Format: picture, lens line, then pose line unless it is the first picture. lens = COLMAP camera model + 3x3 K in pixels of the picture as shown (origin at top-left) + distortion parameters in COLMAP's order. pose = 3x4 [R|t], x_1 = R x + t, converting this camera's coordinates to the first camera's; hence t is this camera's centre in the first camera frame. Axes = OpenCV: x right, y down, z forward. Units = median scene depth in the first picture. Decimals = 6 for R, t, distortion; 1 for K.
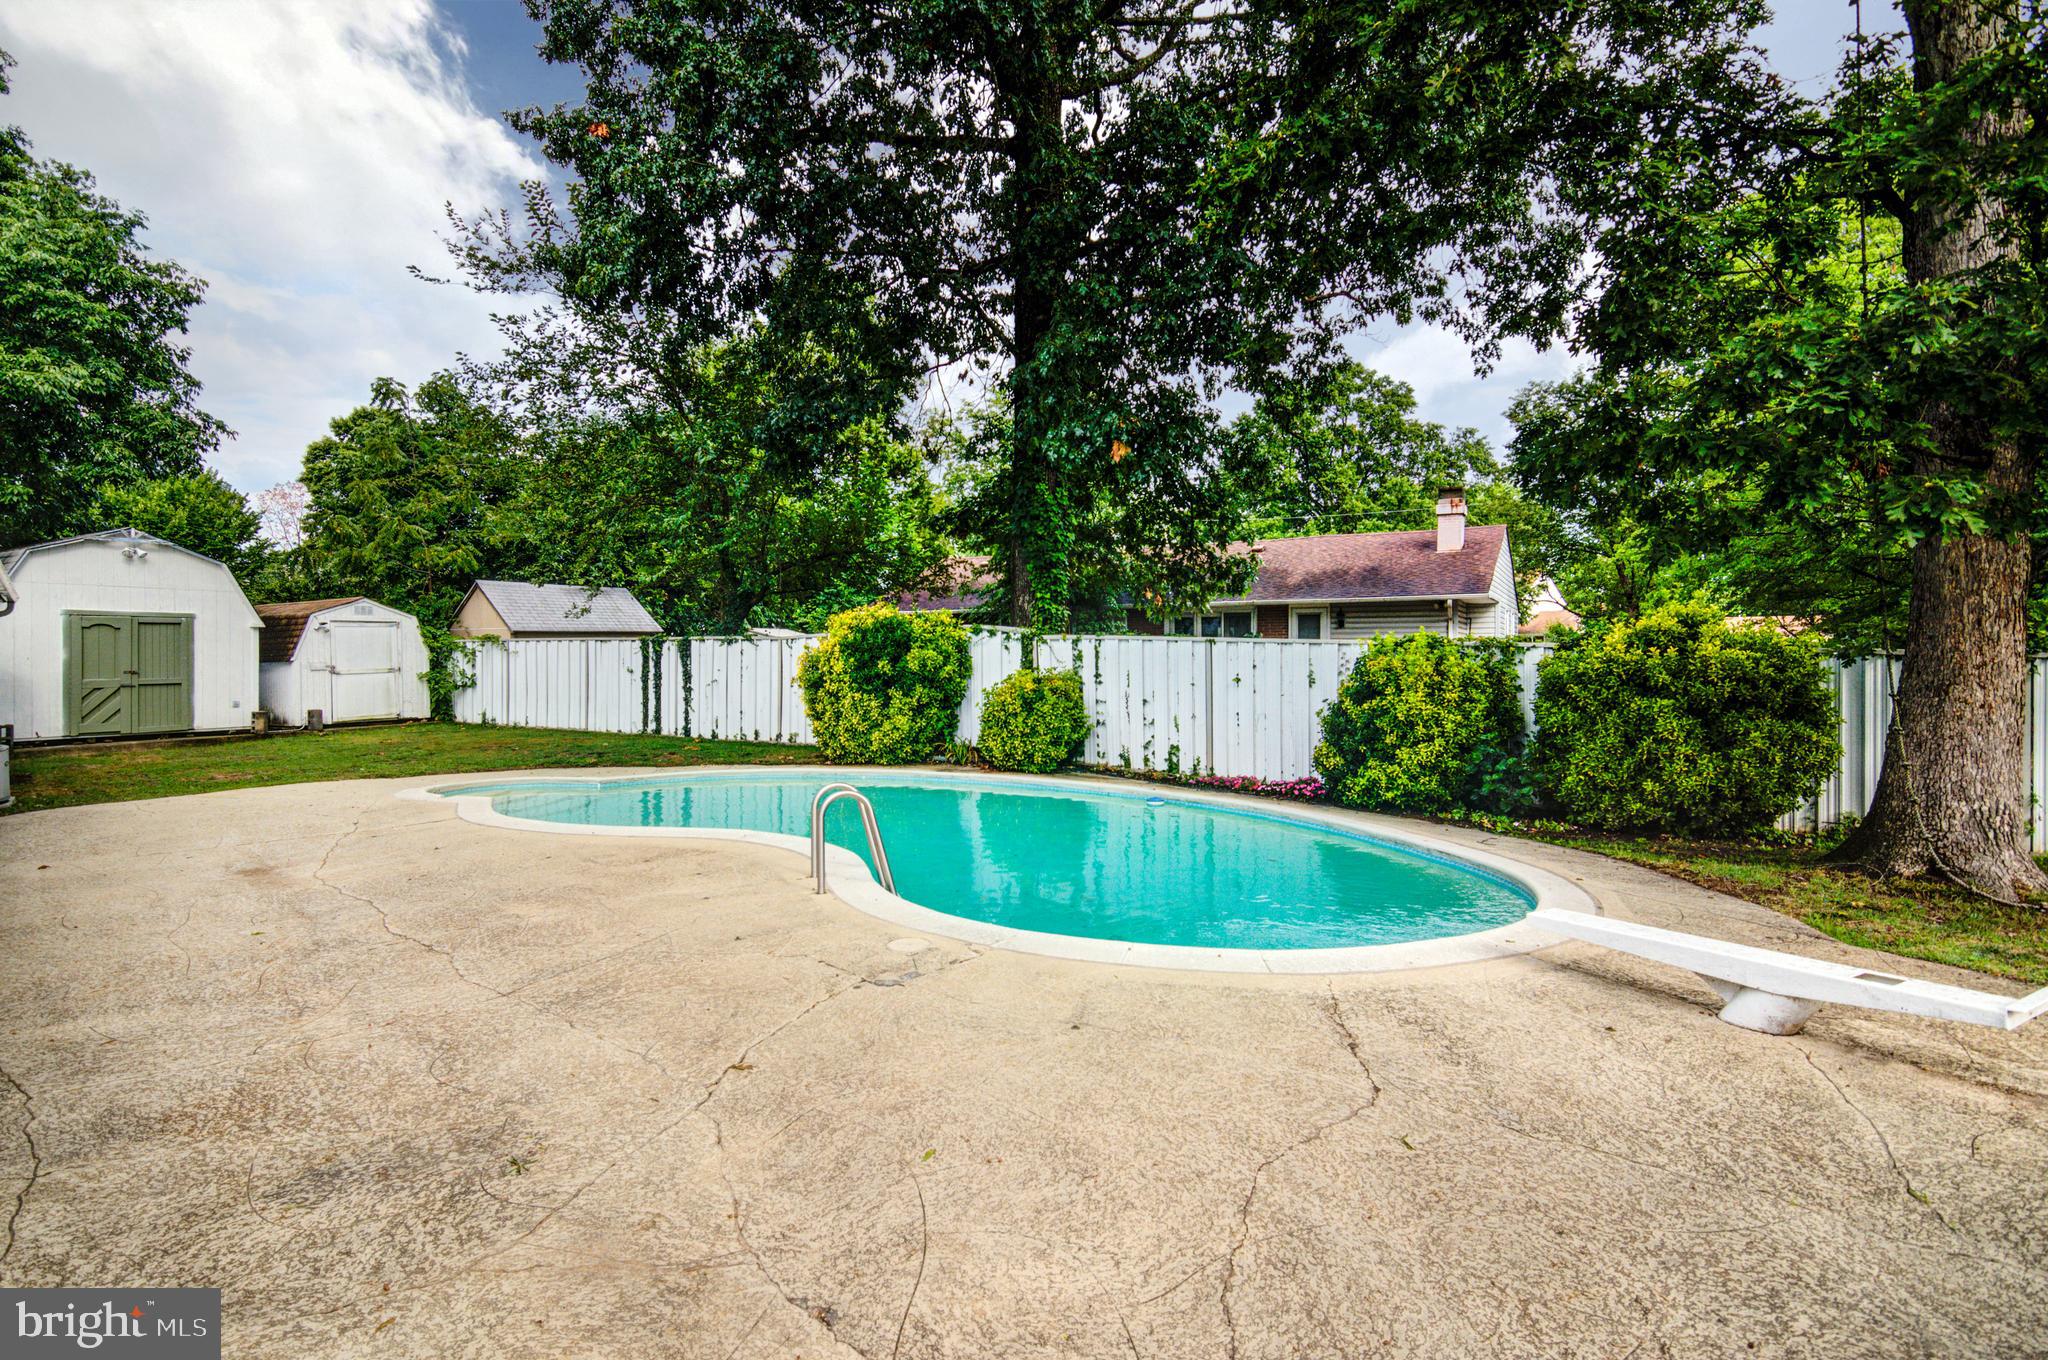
lens RADIAL K [[1039.5, 0, 1023.3], [0, 1039.5, 652.8], [0, 0, 1]] dist [-0.000200, 0.000002]
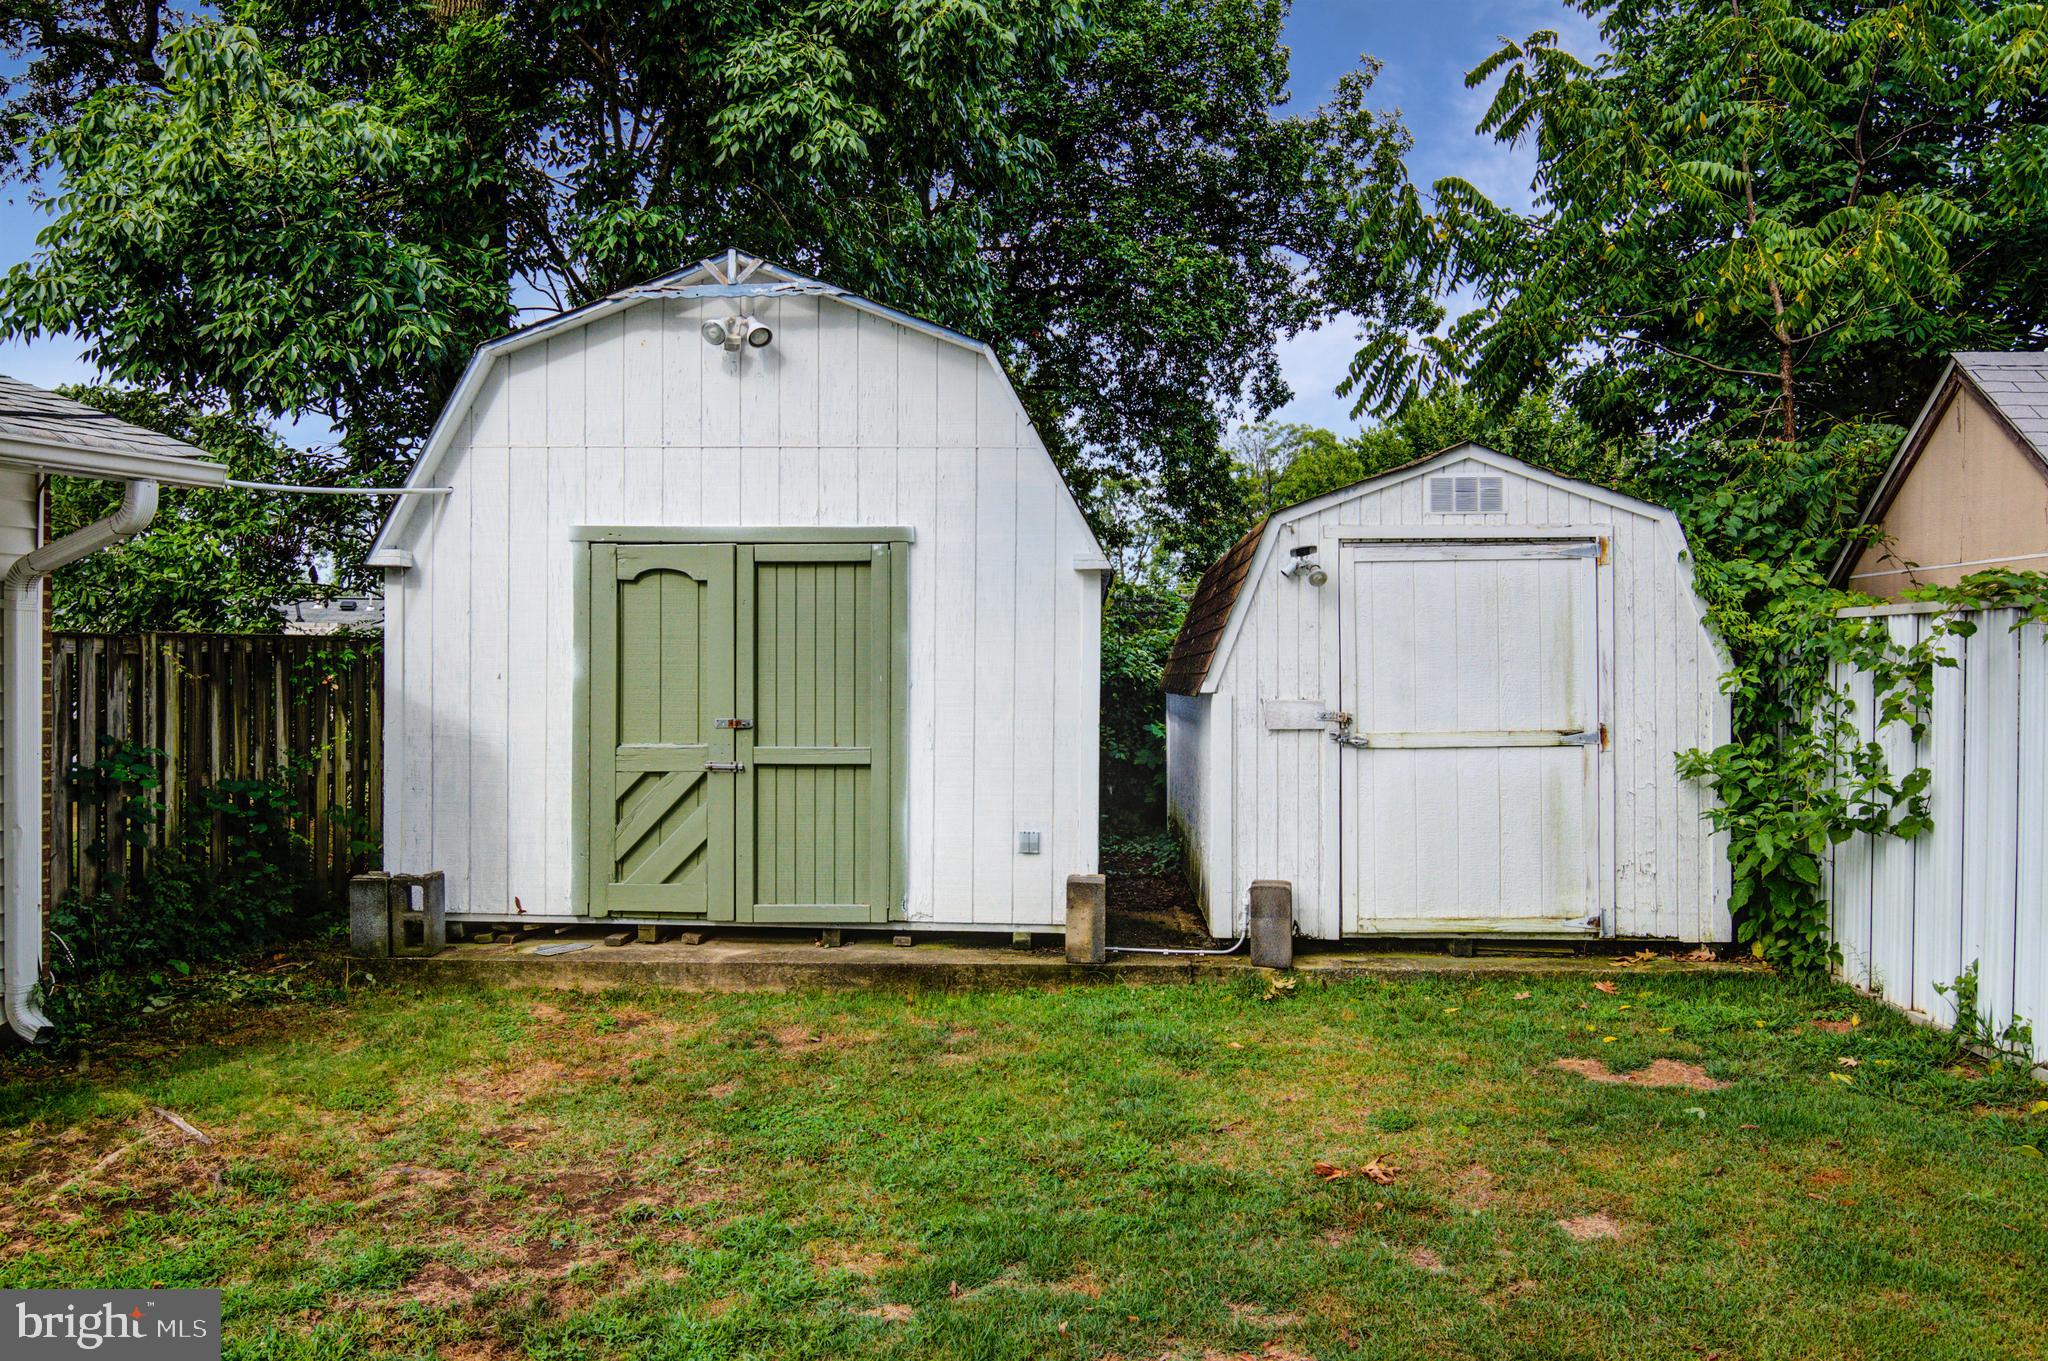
lens RADIAL K [[1423.0, 0, 1024.0], [0, 1423.0, 680.5], [0, 0, 1]] dist [-0.003383, -0.001556]
pose [[0.458639, 0.017118, -0.888458, -0.416401], [-0.004848, 0.999848, 0.016762, -0.001672], [0.888609, -0.003381, 0.458652, 0.823695]]
